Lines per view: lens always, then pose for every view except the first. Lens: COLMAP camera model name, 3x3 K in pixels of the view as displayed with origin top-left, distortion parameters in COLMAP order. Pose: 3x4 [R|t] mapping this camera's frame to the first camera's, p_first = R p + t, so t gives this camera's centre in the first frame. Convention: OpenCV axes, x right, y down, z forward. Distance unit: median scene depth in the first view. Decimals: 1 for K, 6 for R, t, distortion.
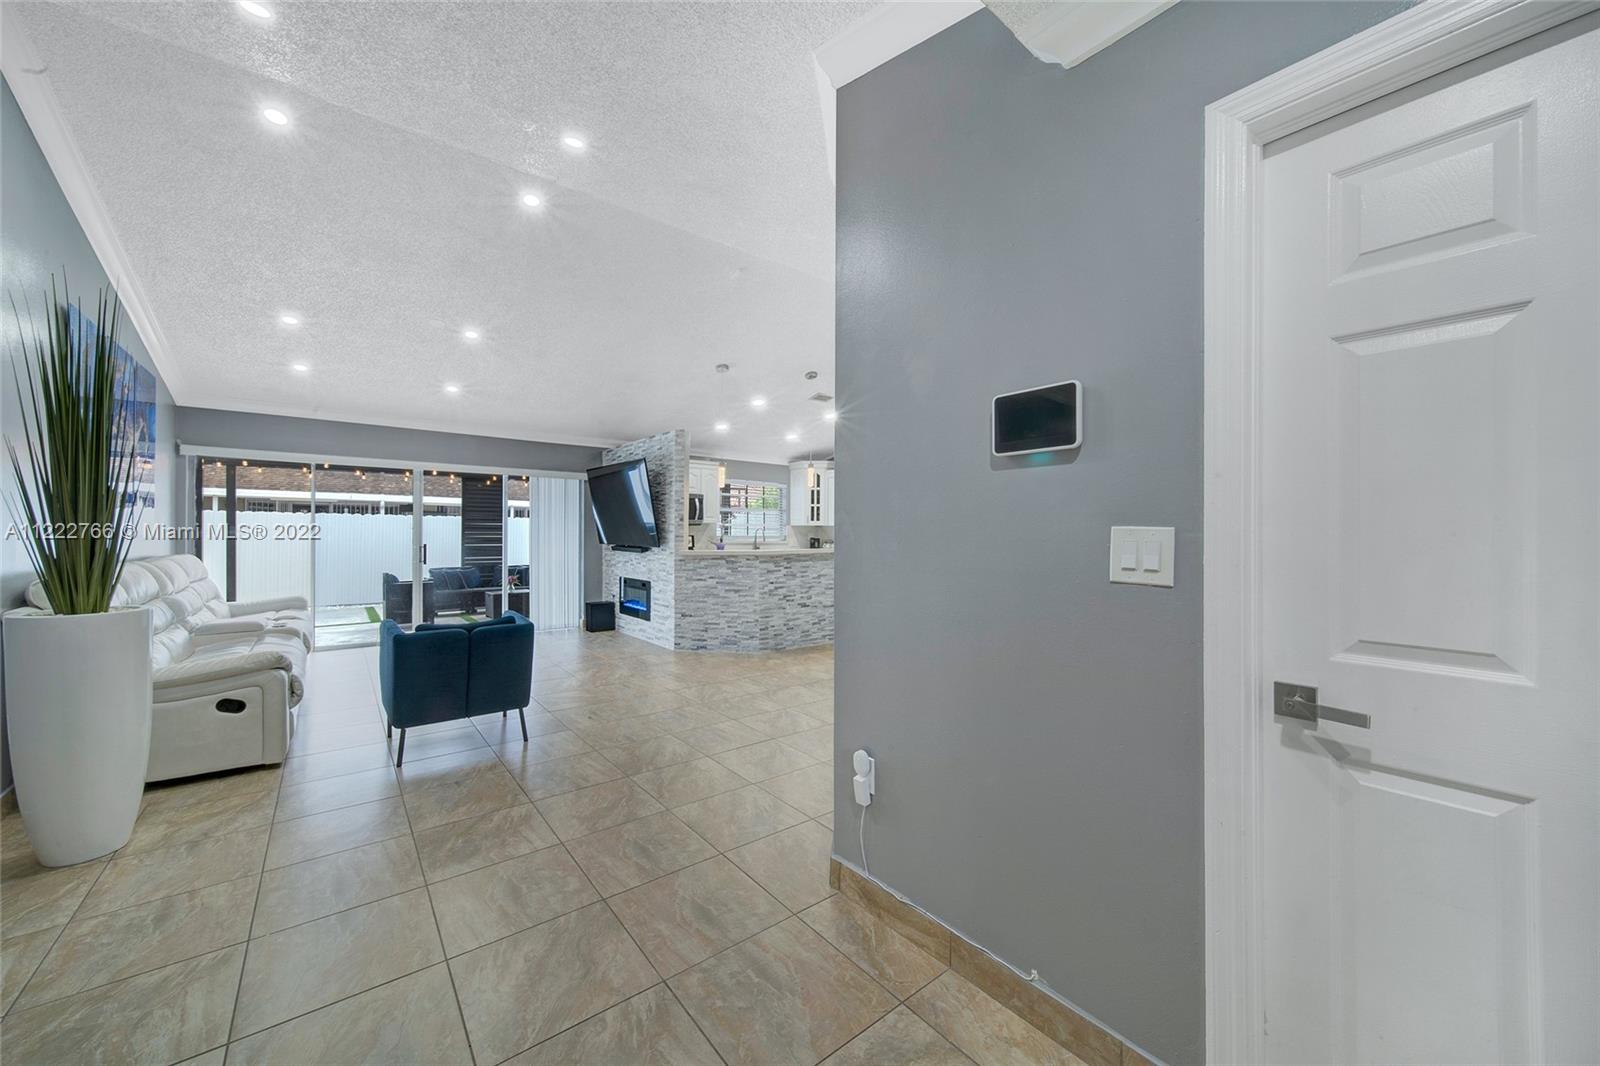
lens RADIAL K [[584.1, 0, 804.8], [0, 584.1, 538.3], [0, 0, 1]] dist [0.000253, -0.000090]
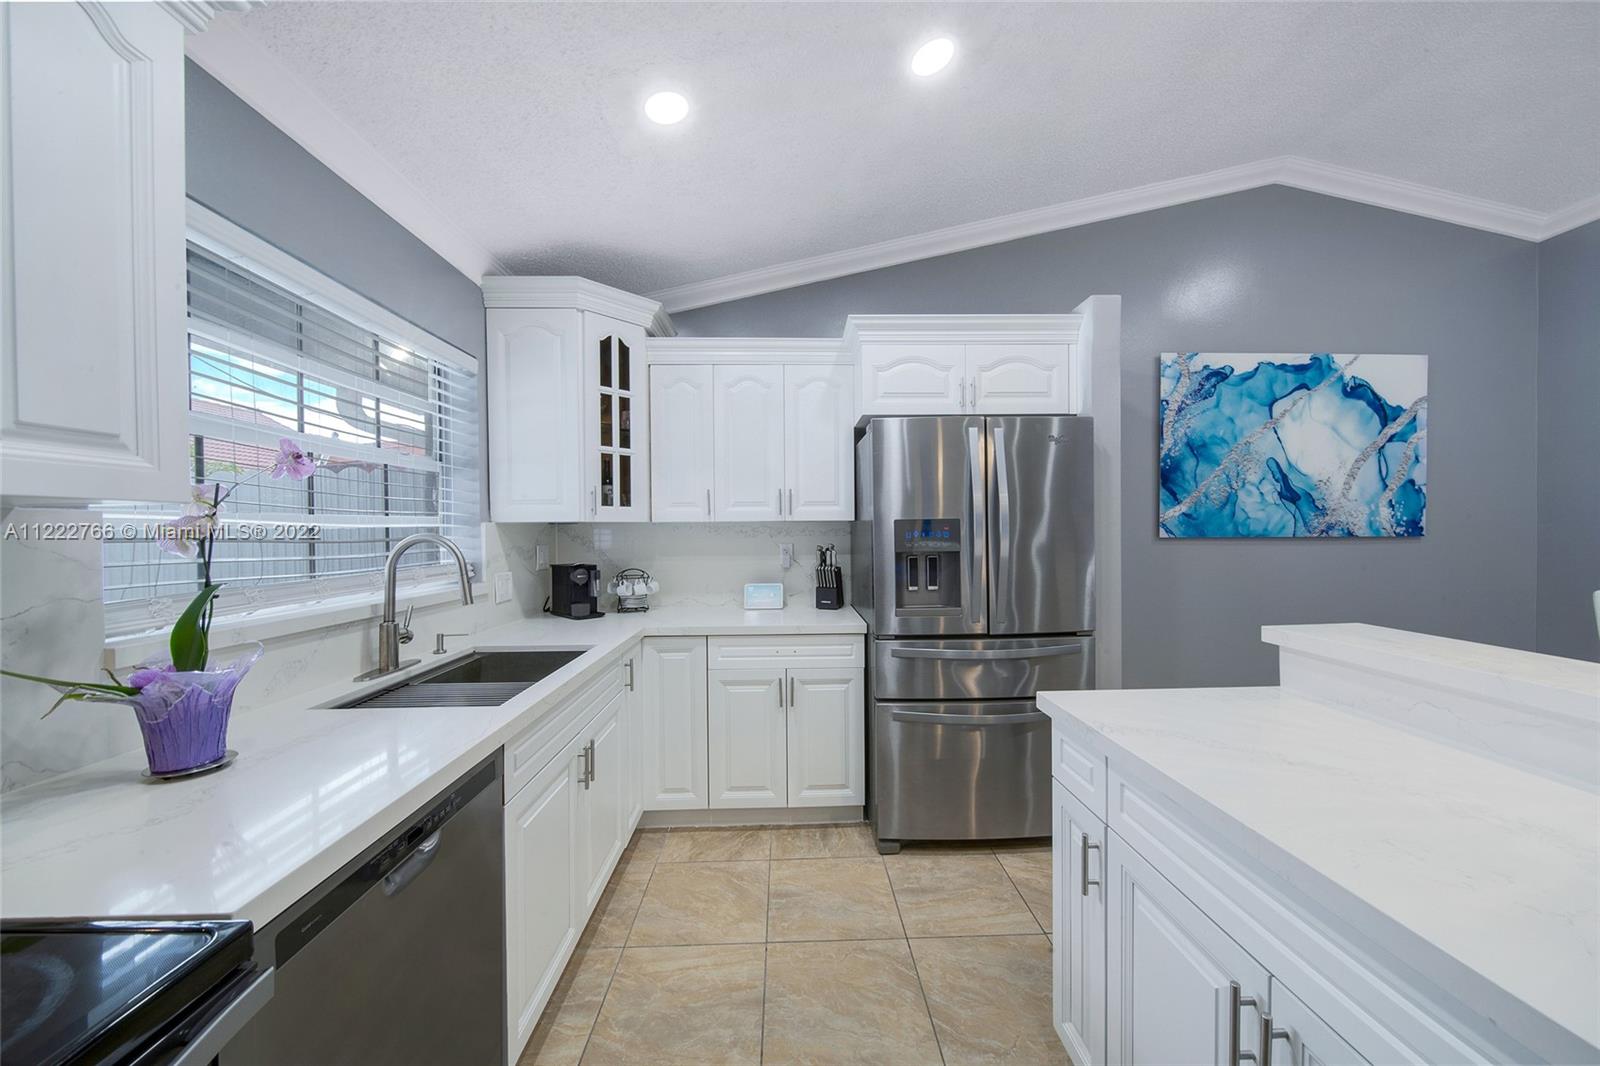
lens RADIAL K [[567.7, 0, 799.7], [0, 567.7, 533.8], [0, 0, 1]] dist [-0.003536, -0.000187]
pose [[0.610298, -0.017479, 0.791979, -0.217047], [0.020044, 0.999777, 0.006619, -0.024610], [-0.791919, 0.011835, 0.610512, 1.136758]]
